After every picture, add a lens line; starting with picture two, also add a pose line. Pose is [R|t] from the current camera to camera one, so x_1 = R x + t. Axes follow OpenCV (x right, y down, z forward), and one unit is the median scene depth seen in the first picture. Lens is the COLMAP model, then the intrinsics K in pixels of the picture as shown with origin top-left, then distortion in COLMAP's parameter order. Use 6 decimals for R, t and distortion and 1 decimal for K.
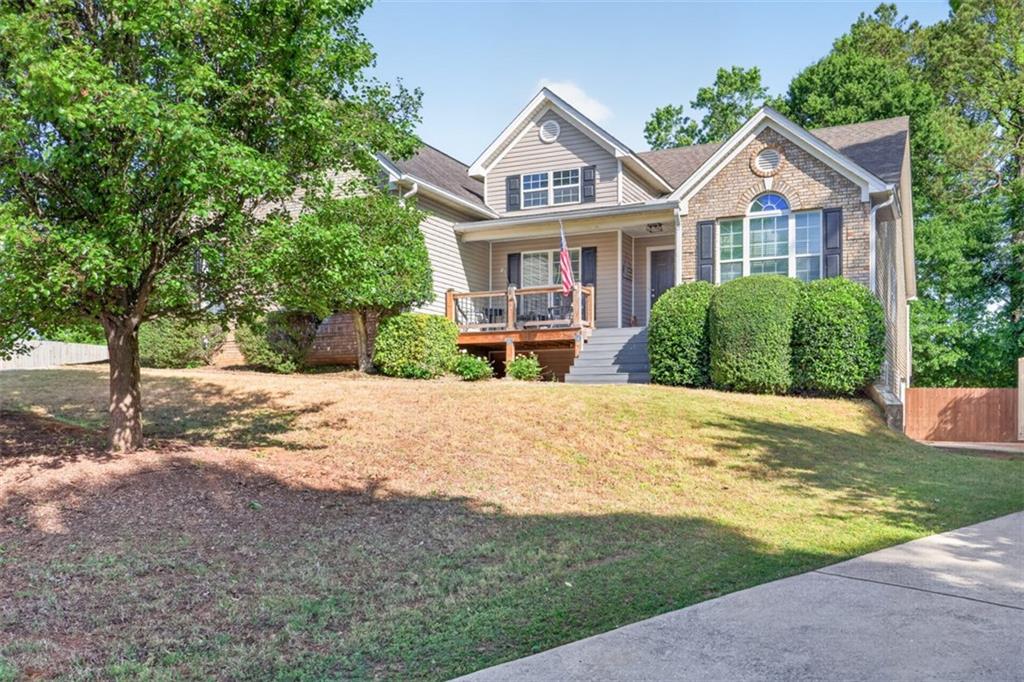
lens RADIAL K [[956.0, 0, 494.4], [0, 956.0, 422.9], [0, 0, 1]] dist [-0.012469, 0.006818]
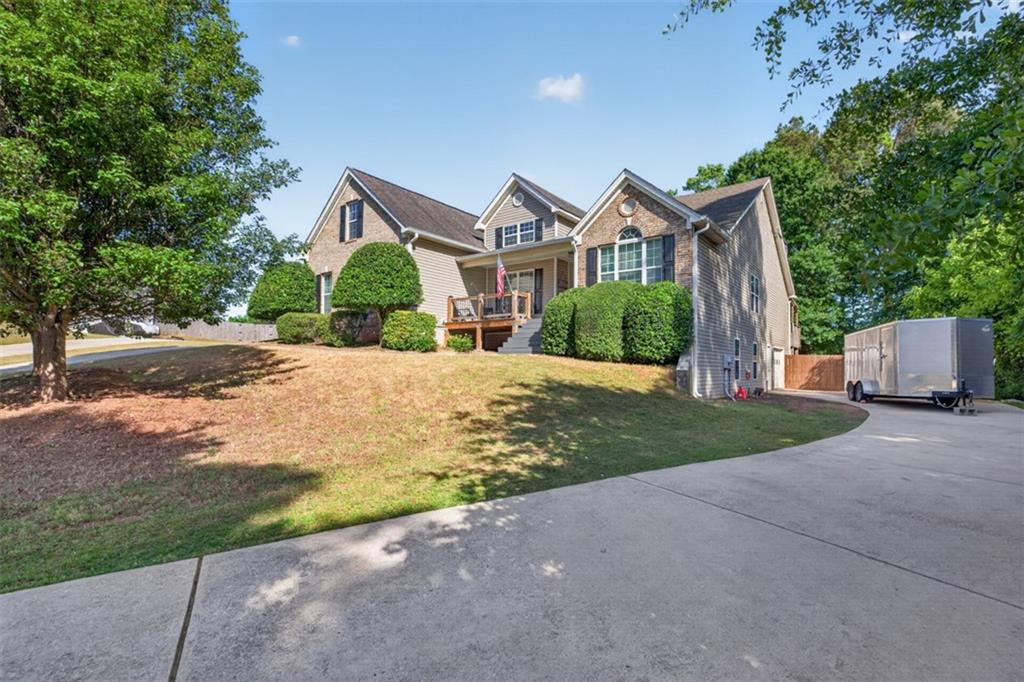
lens RADIAL K [[499.8, 0, 515.4], [0, 499.8, 350.2], [0, 0, 1]] dist [0.000166, -0.000433]
pose [[0.978421, 0.000125, -0.206622, 0.267049], [-0.008256, 0.999225, -0.038489, -0.014848], [0.206457, 0.039364, 0.977663, 0.194089]]
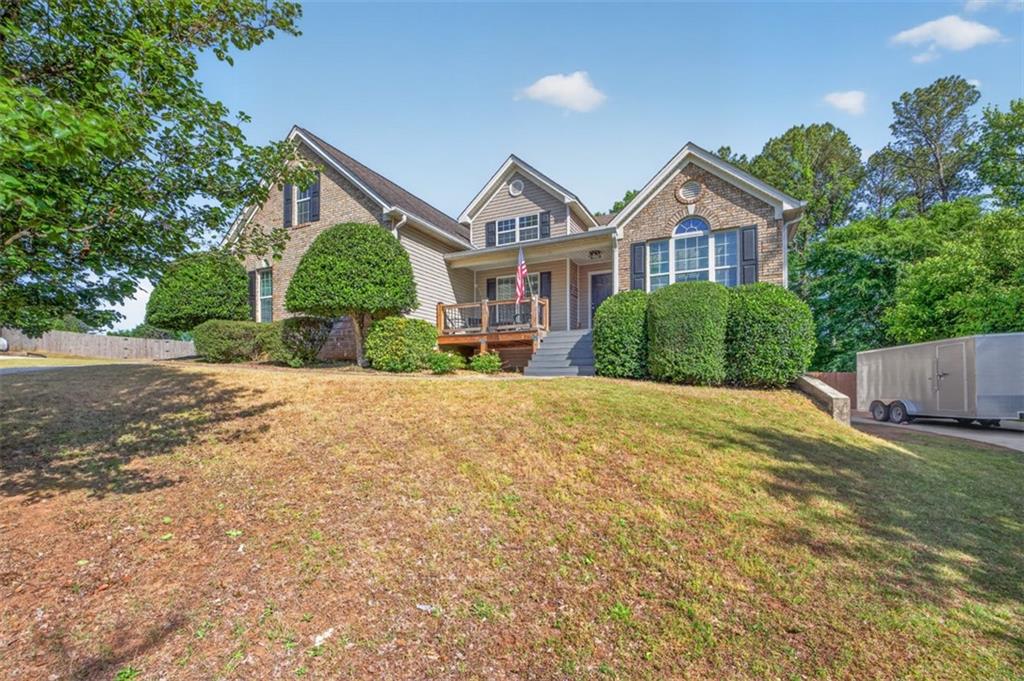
lens RADIAL K [[452.1, 0, 506.1], [0, 452.1, 378.7], [0, 0, 1]] dist [0.015037, -0.000068]
pose [[0.999965, -0.004401, -0.007166, 0.053749], [0.004299, 0.999890, -0.014215, -0.027786], [0.007228, 0.014184, 0.999873, 0.413033]]
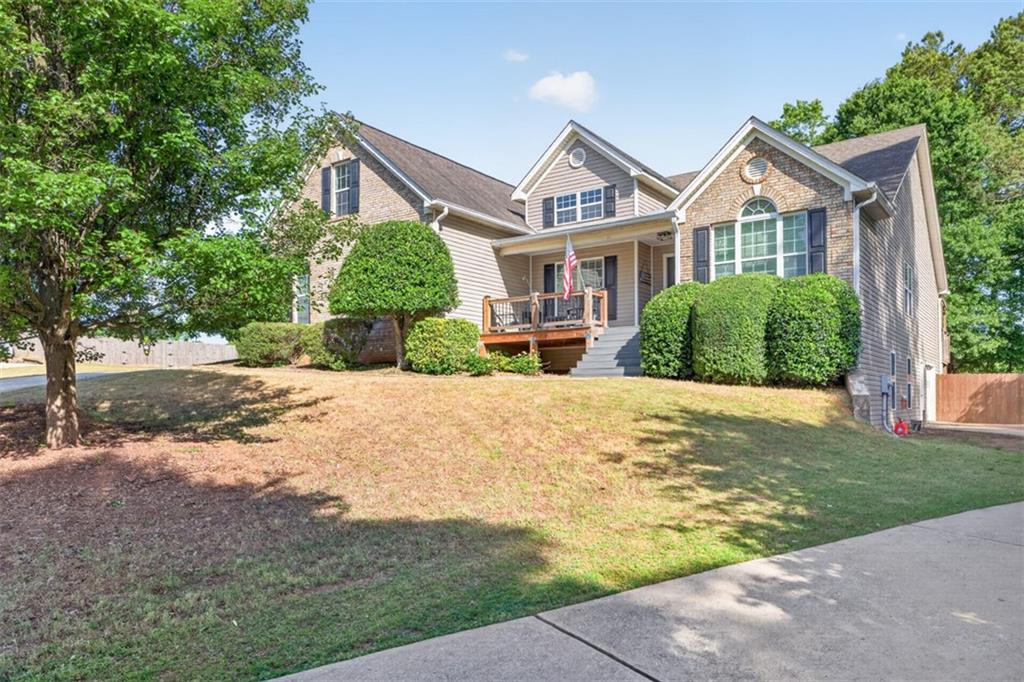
lens RADIAL K [[738.6, 0, 506.3], [0, 738.6, 390.5], [0, 0, 1]] dist [0.000856, 0.001800]
pose [[0.984080, -0.008284, -0.177531, 0.149865], [0.005491, 0.999853, -0.016222, -0.010878], [0.177639, 0.014989, 0.983982, 0.125932]]
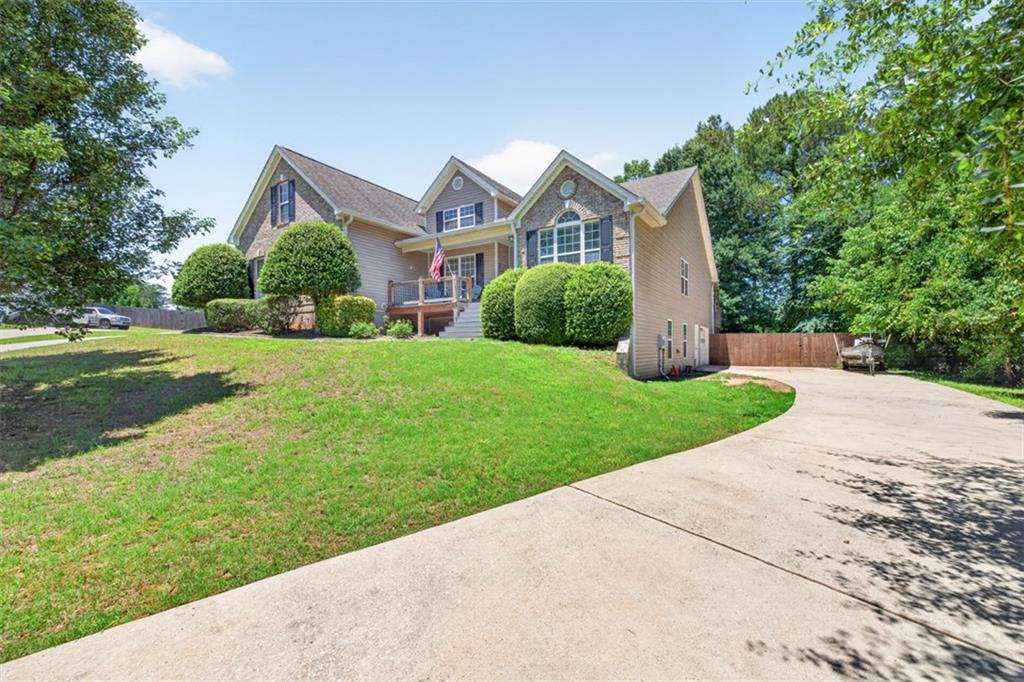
lens RADIAL K [[449.2, 0, 515.0], [0, 449.2, 356.6], [0, 0, 1]] dist [0.002224, 0.000137]
pose [[0.994911, -0.011855, -0.100057, 0.265653], [0.013450, 0.999793, 0.015286, -0.020798], [0.099855, -0.016554, 0.994864, 0.273539]]
